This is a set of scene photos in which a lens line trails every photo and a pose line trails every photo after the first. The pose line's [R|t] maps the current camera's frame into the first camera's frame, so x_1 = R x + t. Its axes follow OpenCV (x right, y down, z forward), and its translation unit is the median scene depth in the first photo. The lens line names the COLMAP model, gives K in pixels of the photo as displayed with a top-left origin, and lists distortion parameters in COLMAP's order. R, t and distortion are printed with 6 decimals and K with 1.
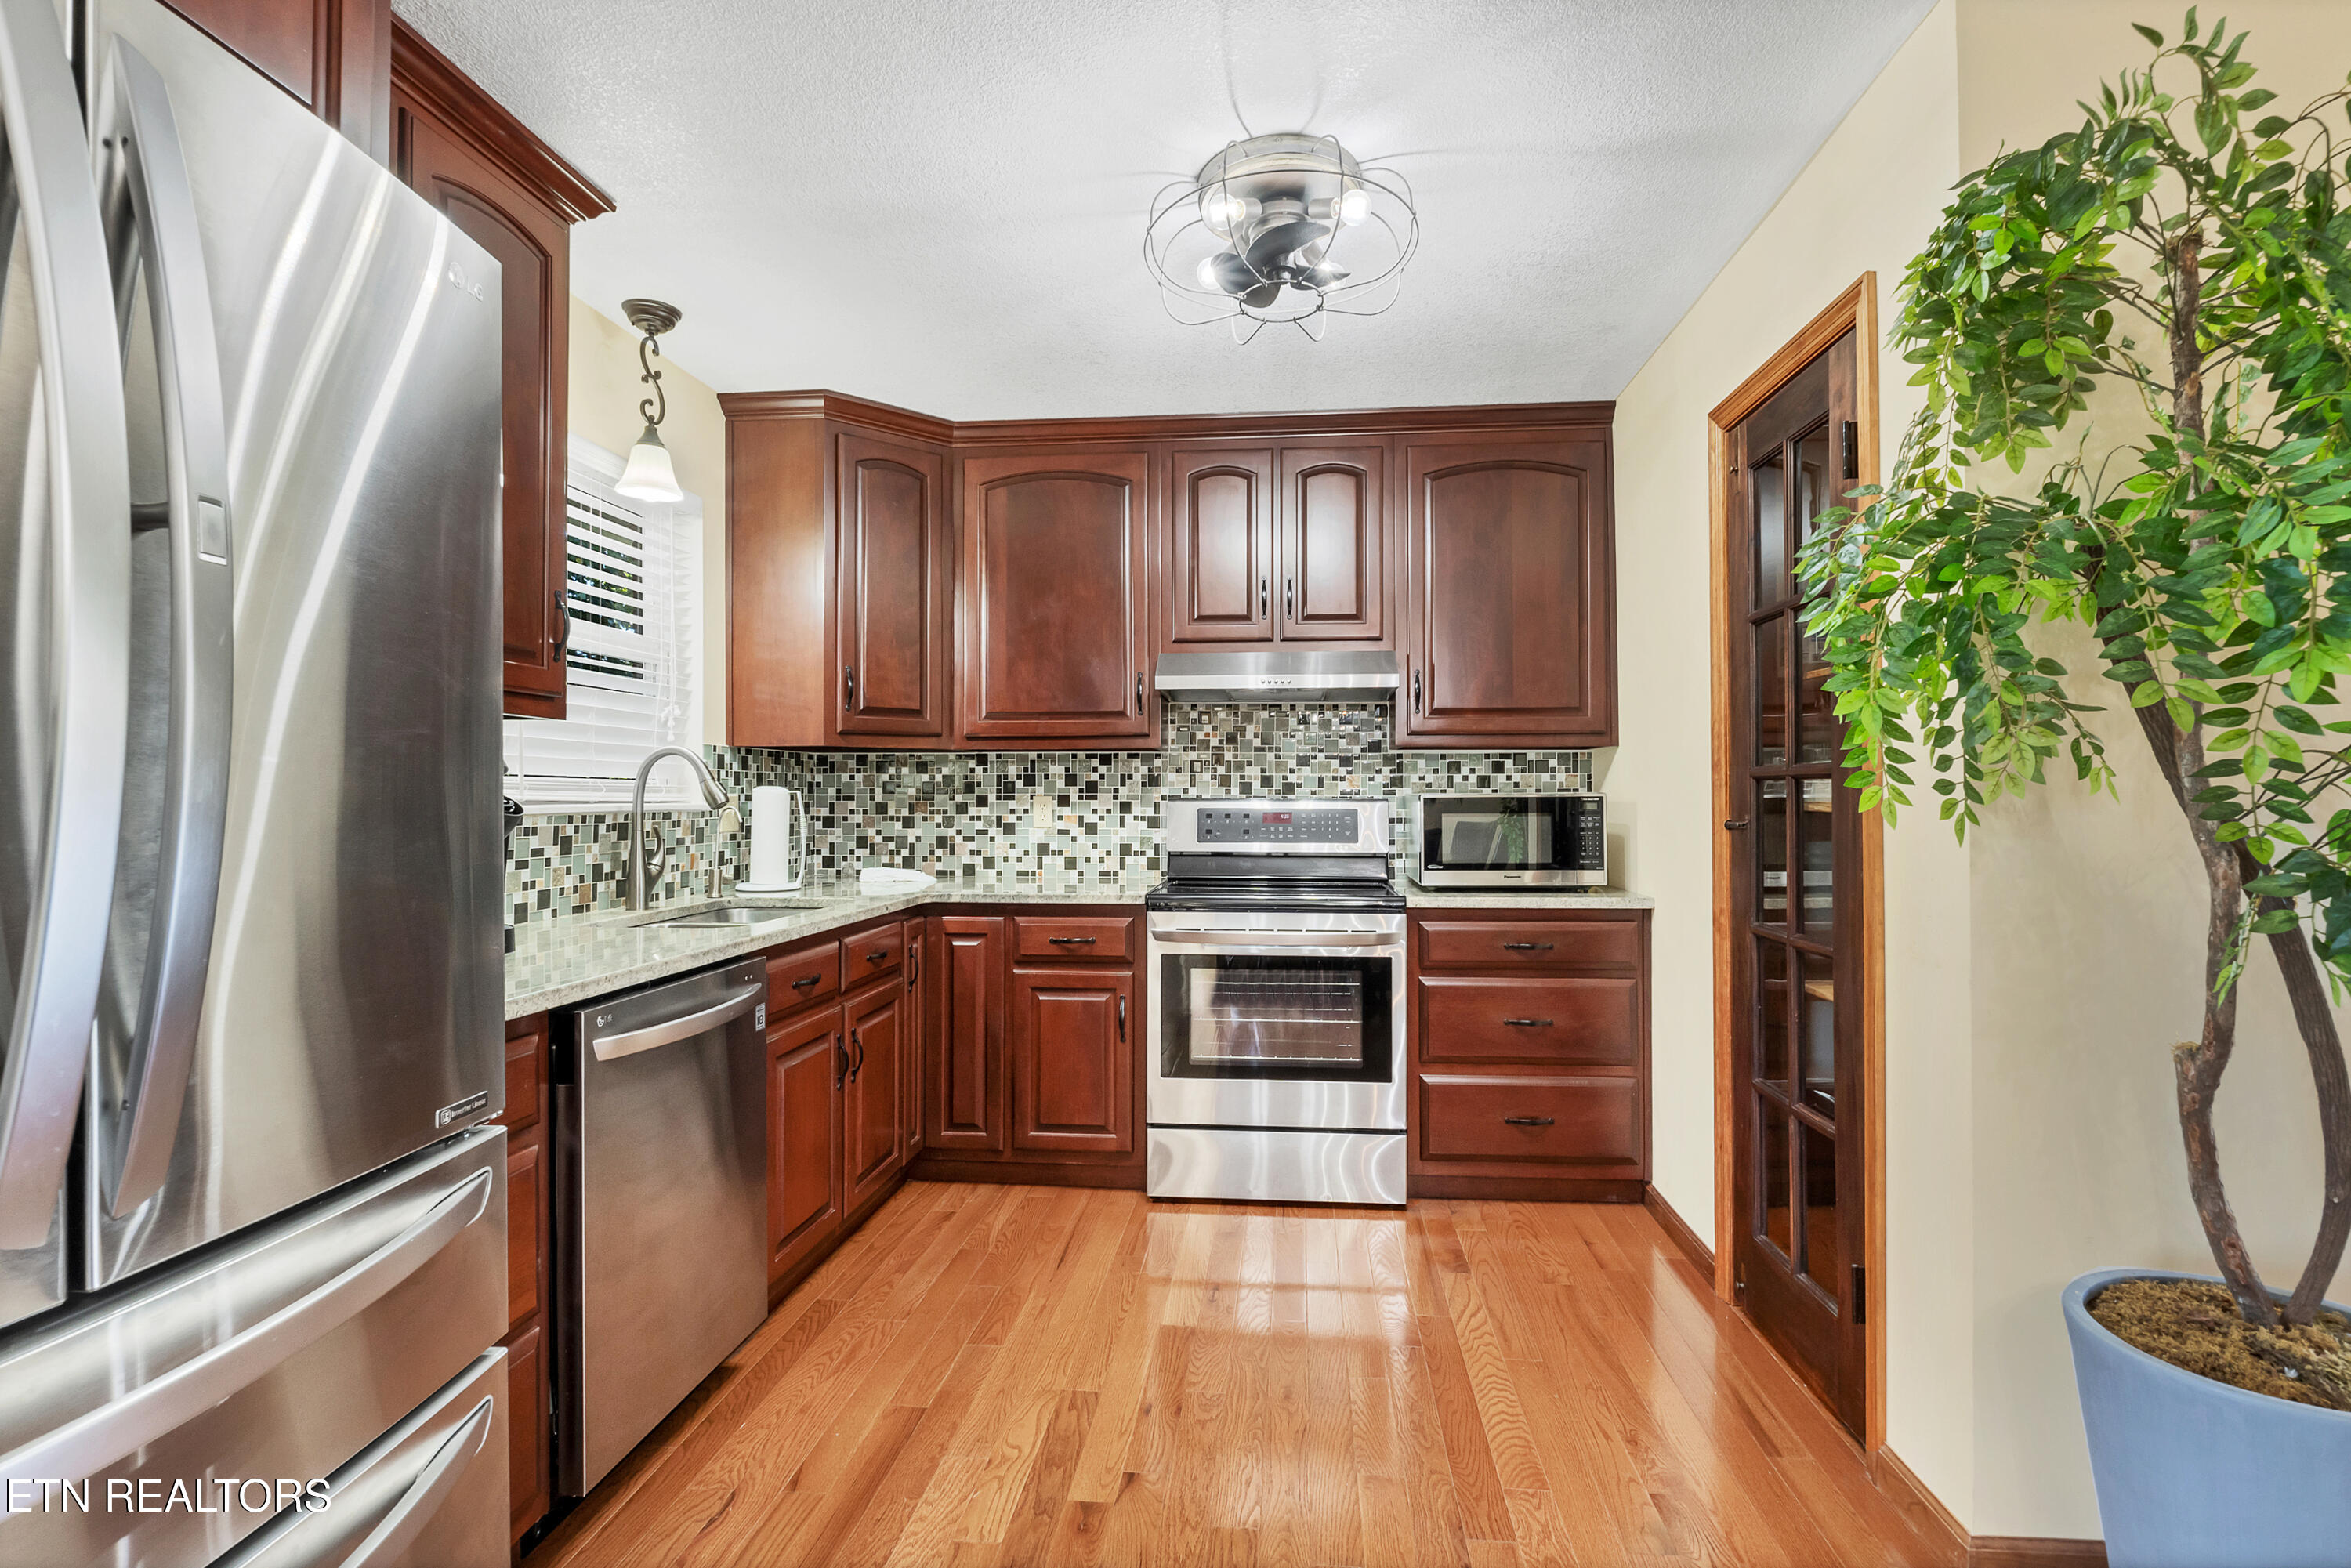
lens RADIAL K [[1111.9, 0, 1187.7], [0, 1111.9, 786.3], [0, 0, 1]] dist [-0.002219, -0.000331]
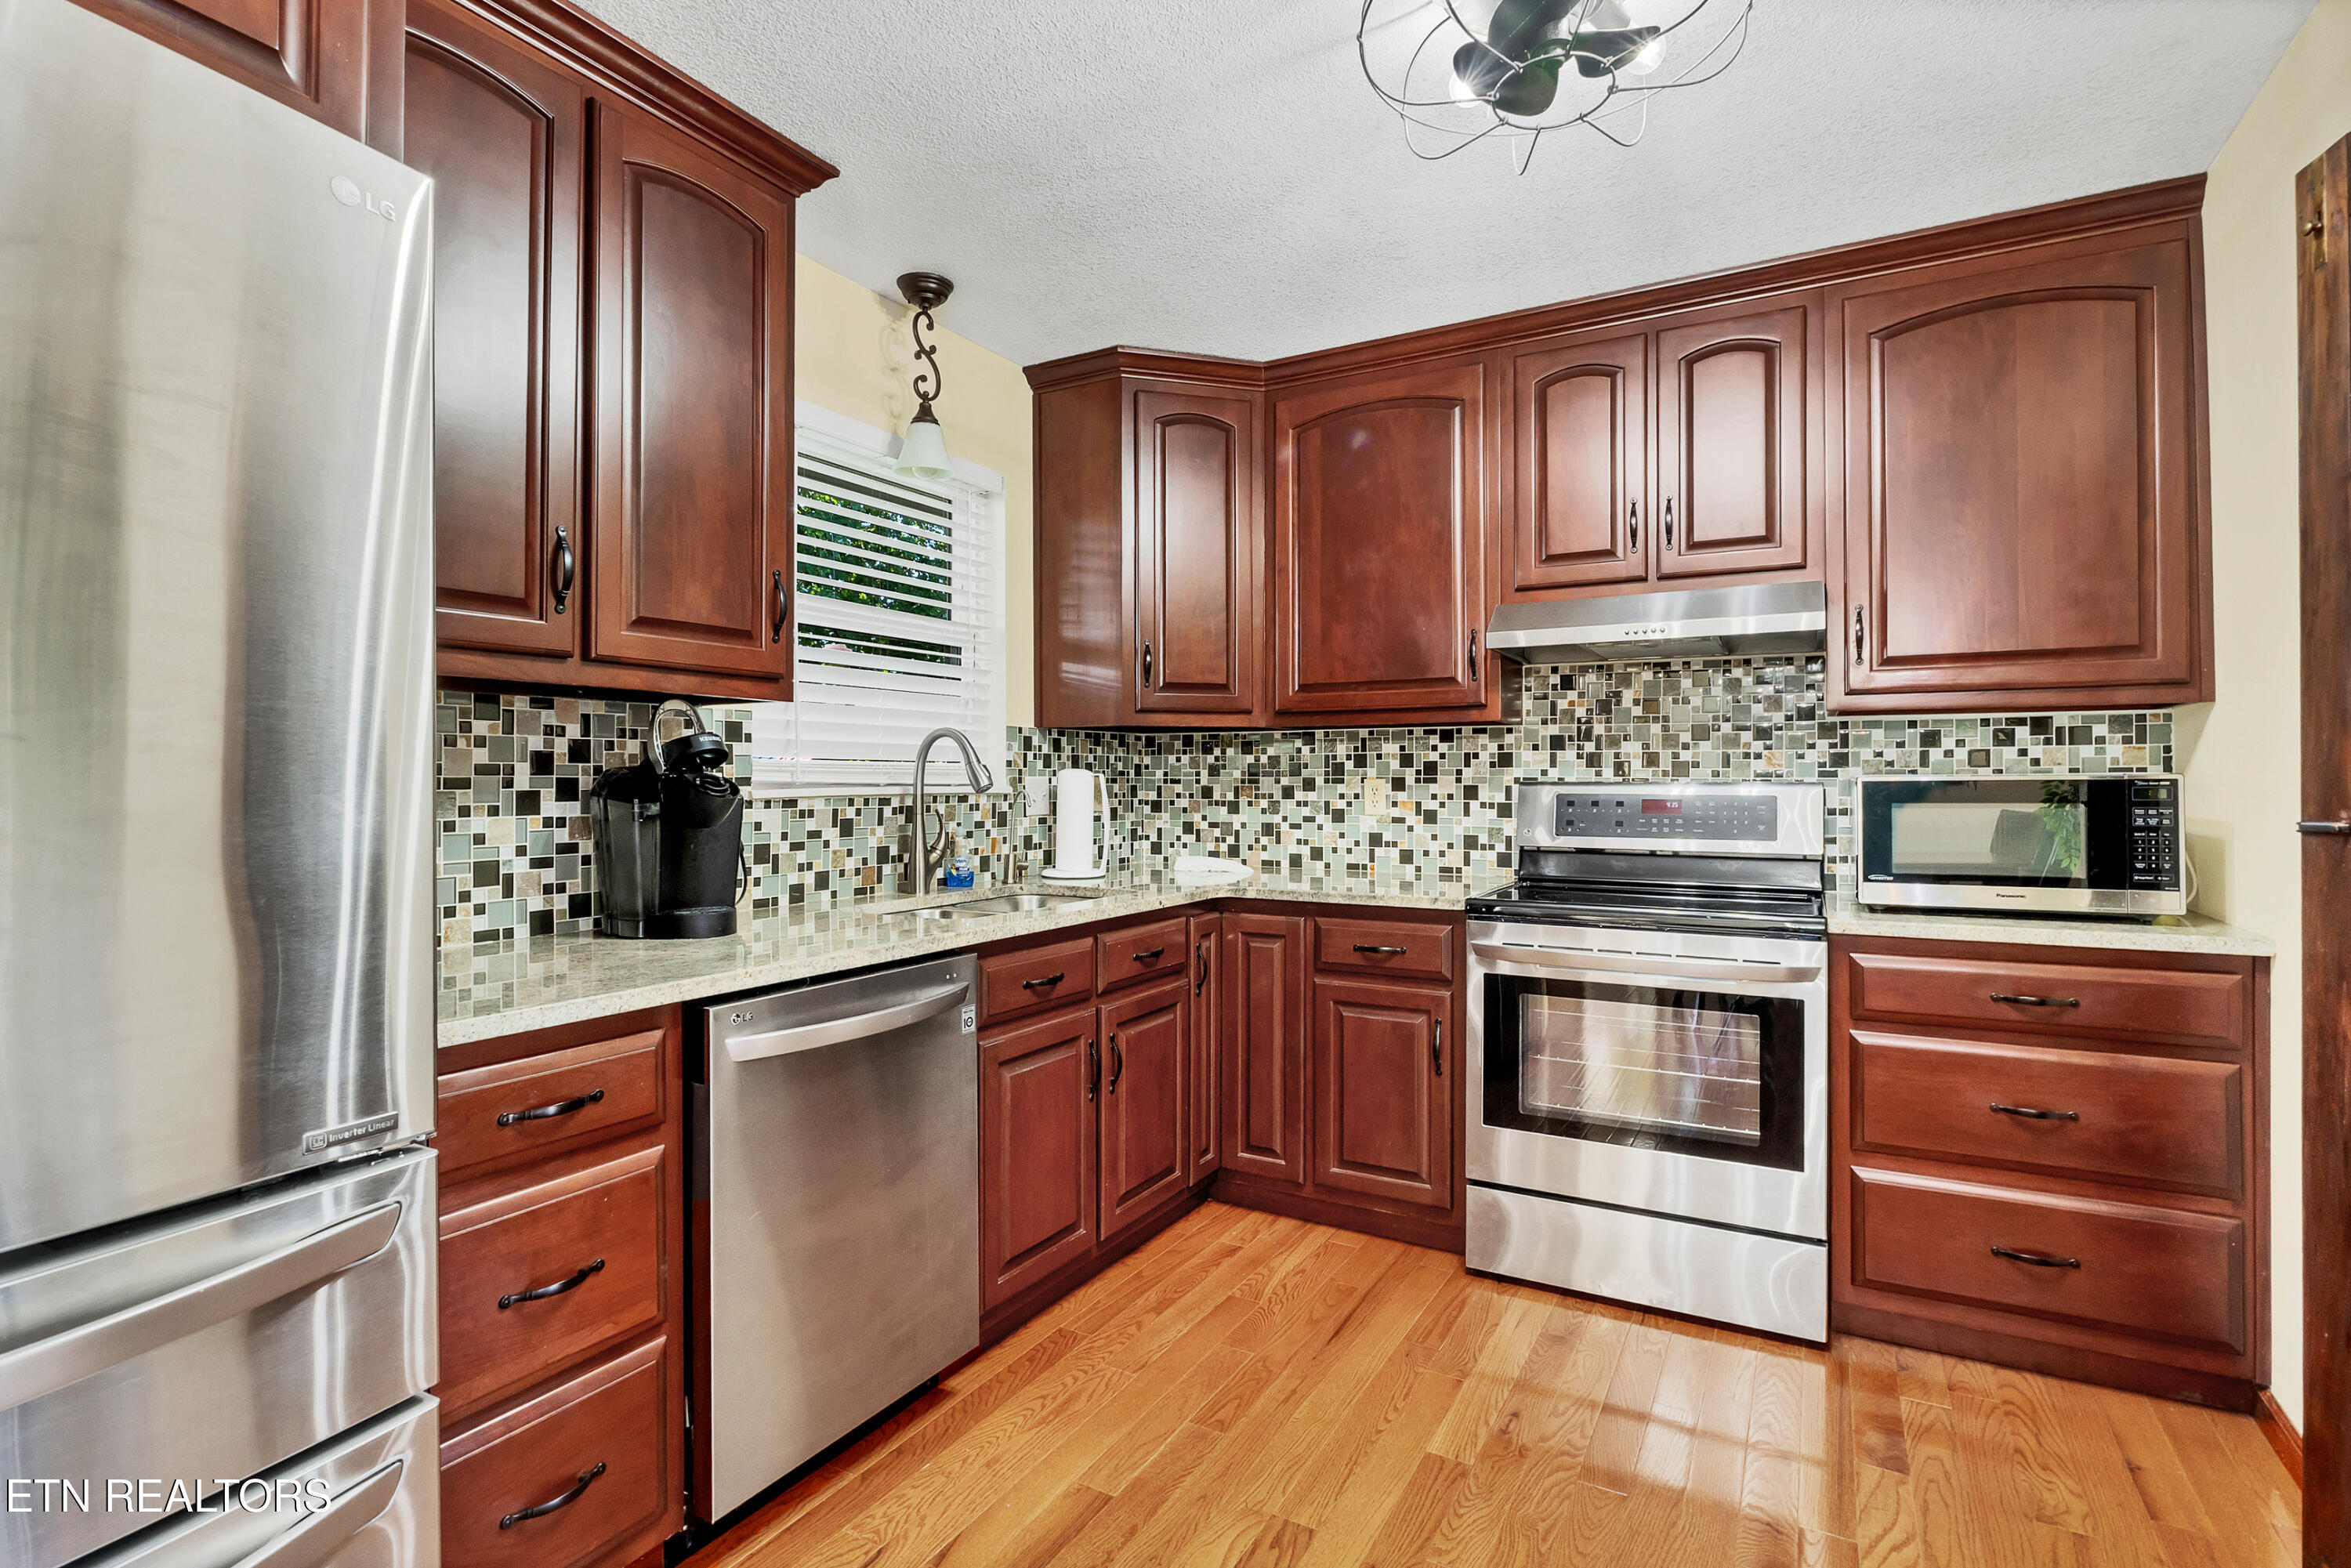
lens RADIAL K [[1122.0, 0, 1175.8], [0, 1122.0, 774.3], [0, 0, 1]] dist [-0.003206, -0.000582]
pose [[0.910940, -0.002237, -0.412533, 0.099984], [0.003992, 0.999986, 0.003392, 0.001651], [0.412520, -0.004737, 0.910936, 0.145684]]
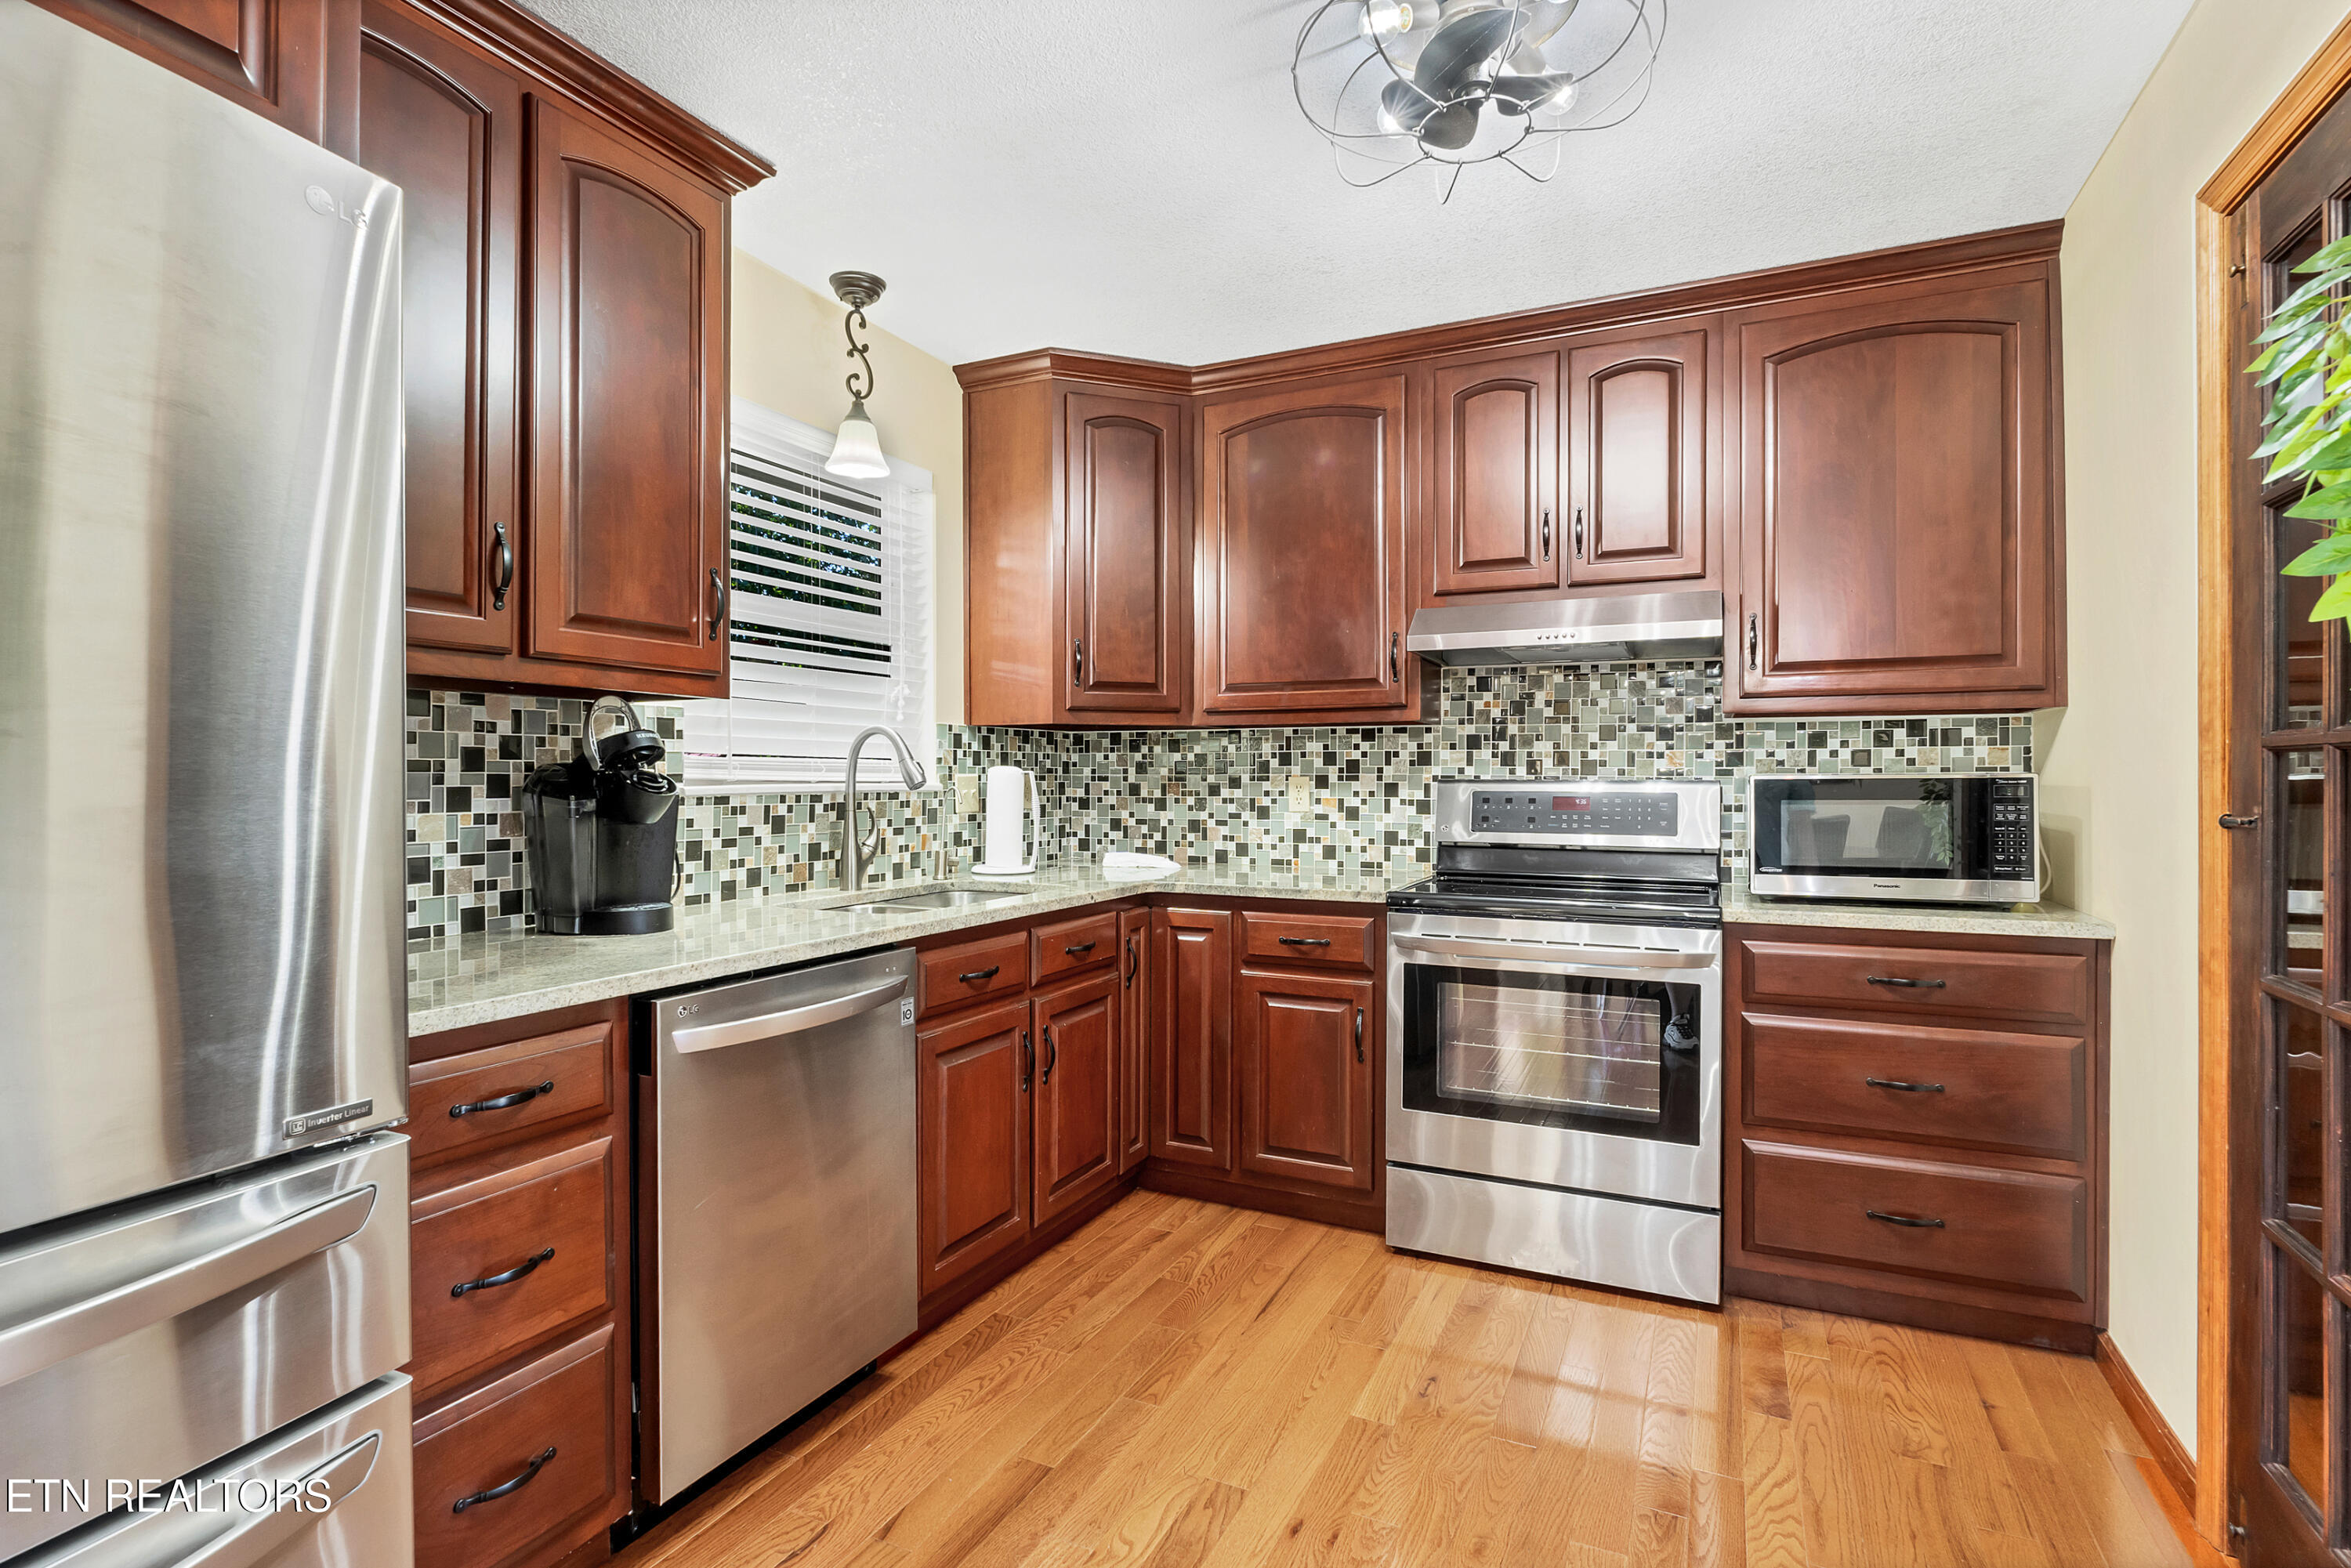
lens RADIAL K [[1132.2, 0, 1169.2], [0, 1132.2, 780.9], [0, 0, 1]] dist [-0.004091, -0.000595]
pose [[0.936403, 0.002289, -0.350919, 0.101124], [0.001922, 0.999930, 0.011652, 0.001576], [0.350921, -0.011586, 0.936333, 0.119934]]
